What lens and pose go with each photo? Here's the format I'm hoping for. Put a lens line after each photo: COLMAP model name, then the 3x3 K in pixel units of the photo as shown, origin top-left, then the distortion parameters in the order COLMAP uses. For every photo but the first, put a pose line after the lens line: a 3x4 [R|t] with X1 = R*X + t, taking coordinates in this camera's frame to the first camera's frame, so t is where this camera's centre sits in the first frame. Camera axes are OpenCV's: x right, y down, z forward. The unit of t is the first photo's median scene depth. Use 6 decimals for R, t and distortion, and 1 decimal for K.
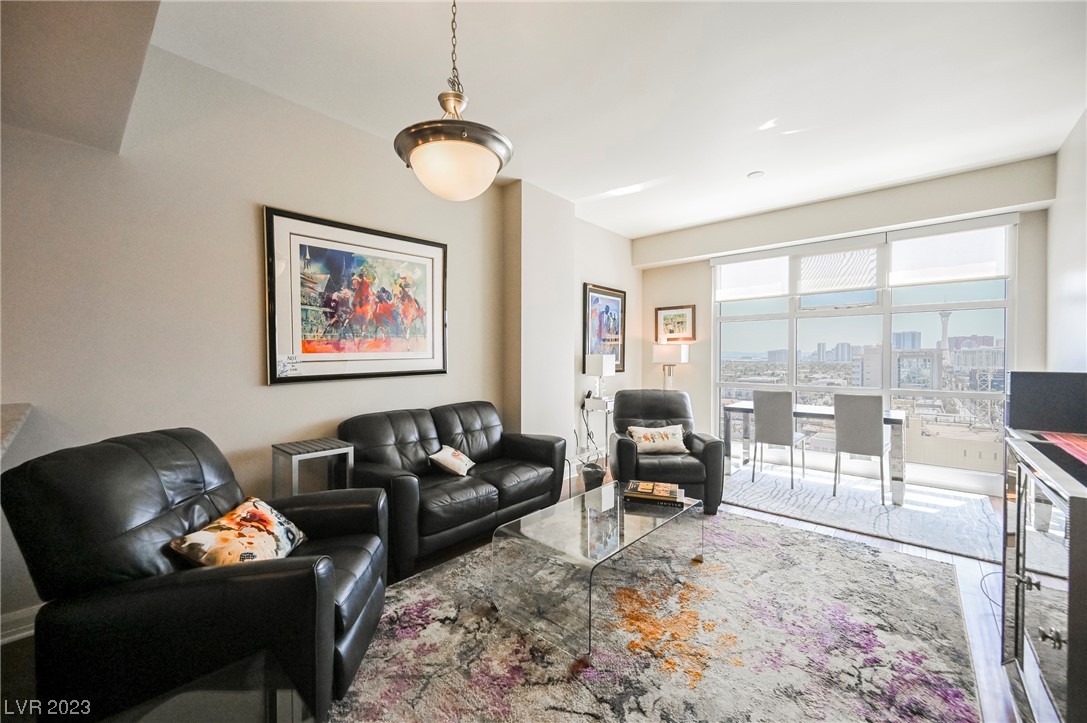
lens RADIAL K [[430.0, 0, 544.5], [0, 430.0, 361.7], [0, 0, 1]] dist [-0.001648, 0.000011]
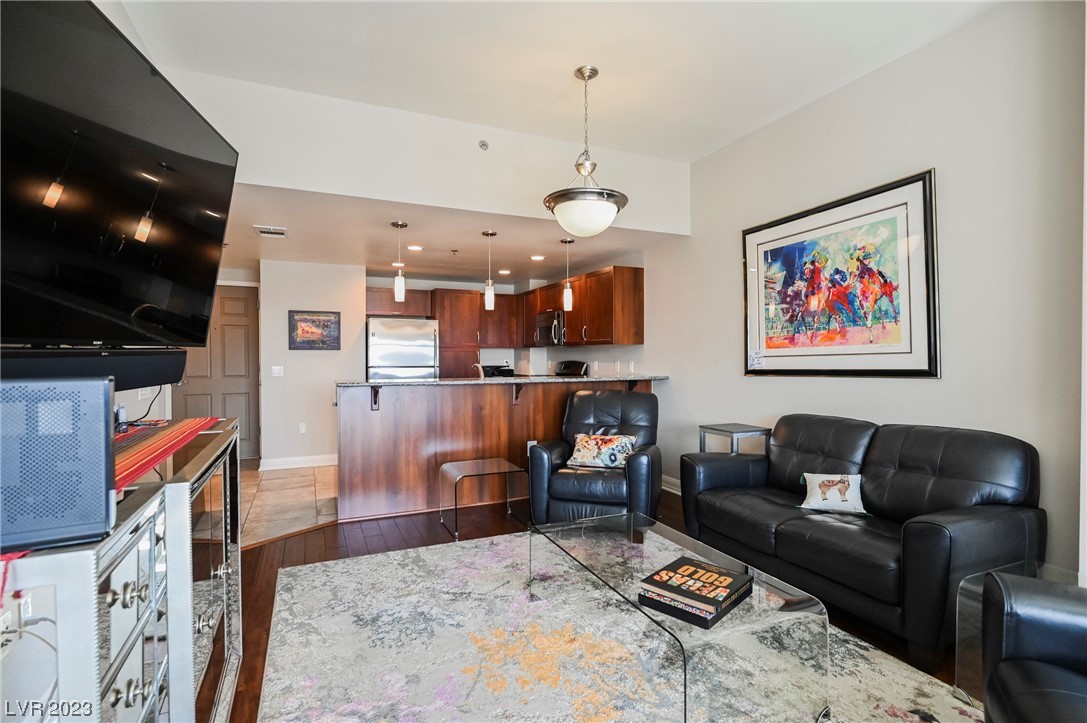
lens RADIAL K [[524.5, 0, 540.3], [0, 524.5, 362.6], [0, 0, 1]] dist [-0.002011, -0.000307]
pose [[-0.417750, 0.009804, -0.908509, 0.825821], [-0.007211, 0.999875, 0.014105, 0.000792], [0.908533, 0.012443, -0.417627, 0.942009]]
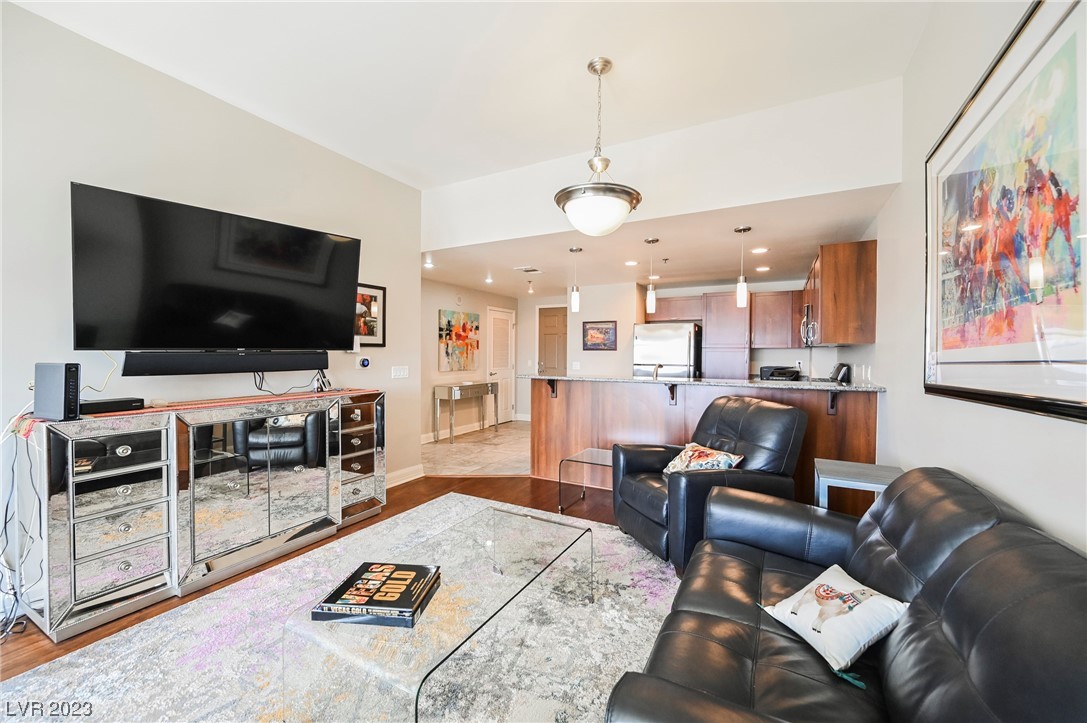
lens RADIAL K [[427.5, 0, 541.0], [0, 427.5, 360.5], [0, 0, 1]] dist [-0.001993, -0.000082]
pose [[-0.976467, -0.003670, -0.215637, 0.148845], [-0.009193, 0.999655, 0.024613, -0.012756], [0.215472, 0.026016, -0.976163, 1.360634]]
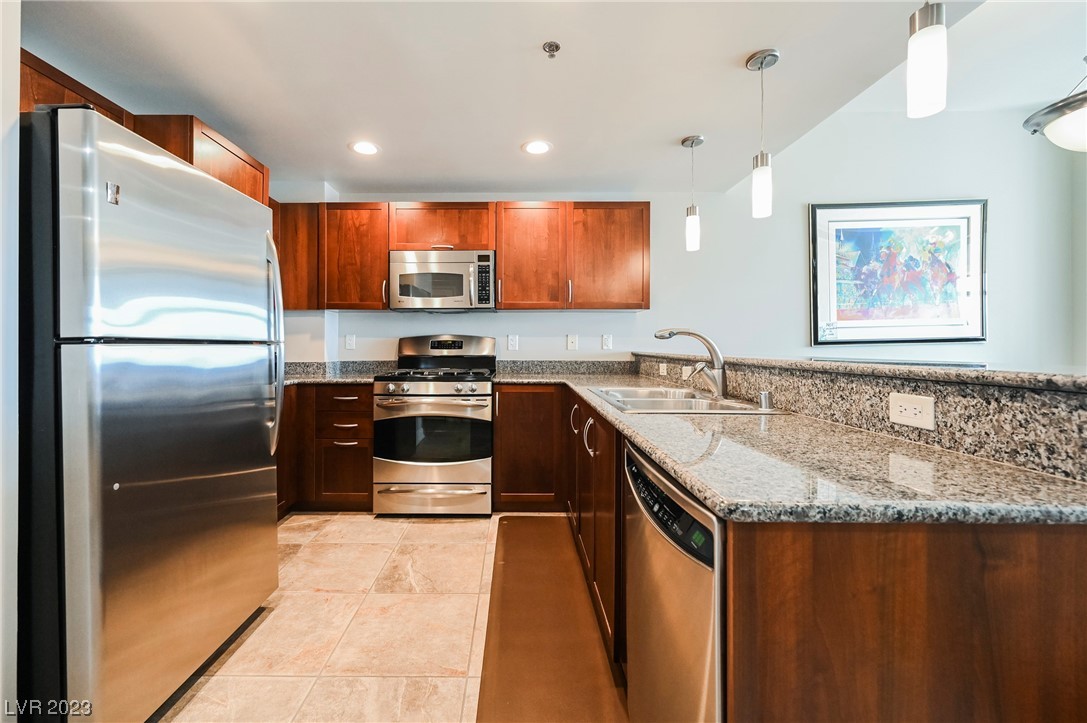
lens RADIAL K [[448.9, 0, 515.4], [0, 448.9, 345.3], [0, 0, 1]] dist [0.000691, 0.000244]
pose [[0.653928, -0.002229, -0.756553, -0.188959], [-0.004353, 0.999968, -0.006709, 0.054936], [0.756544, 0.007680, 0.653898, -0.435291]]
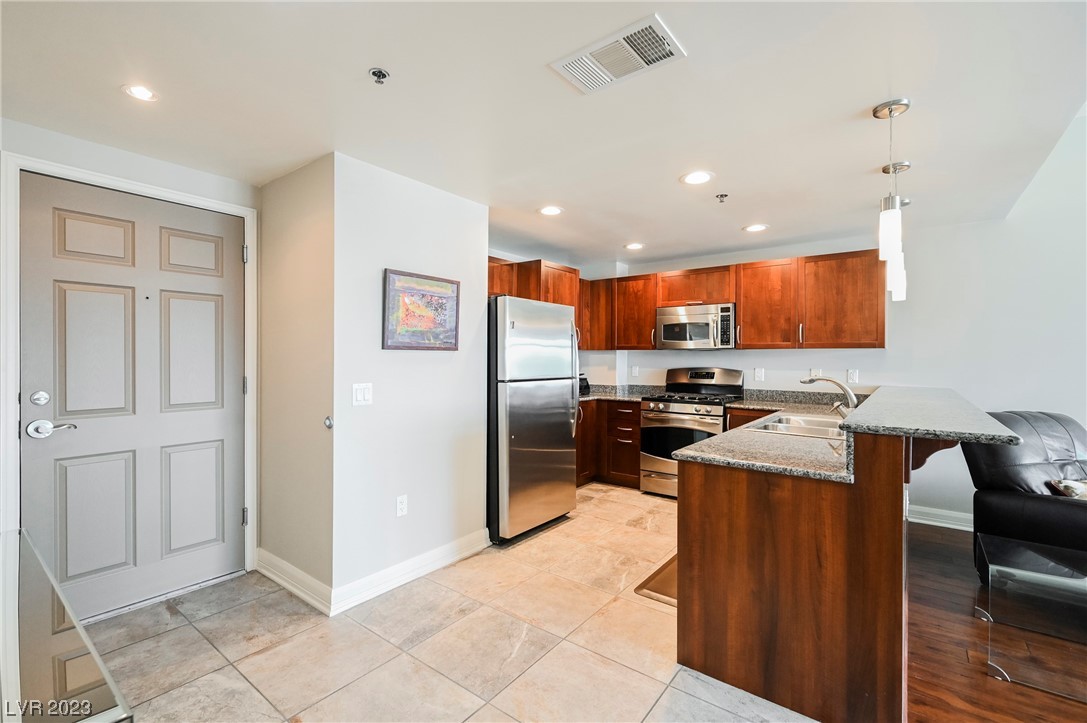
lens RADIAL K [[478.1, 0, 541.8], [0, 478.1, 360.4], [0, 0, 1]] dist [-0.001822, 0.000229]
pose [[0.065532, 0.003689, -0.997844, 0.343411], [-0.011331, 0.999931, 0.002952, 0.001337], [0.997786, 0.011113, 0.065570, -0.448818]]
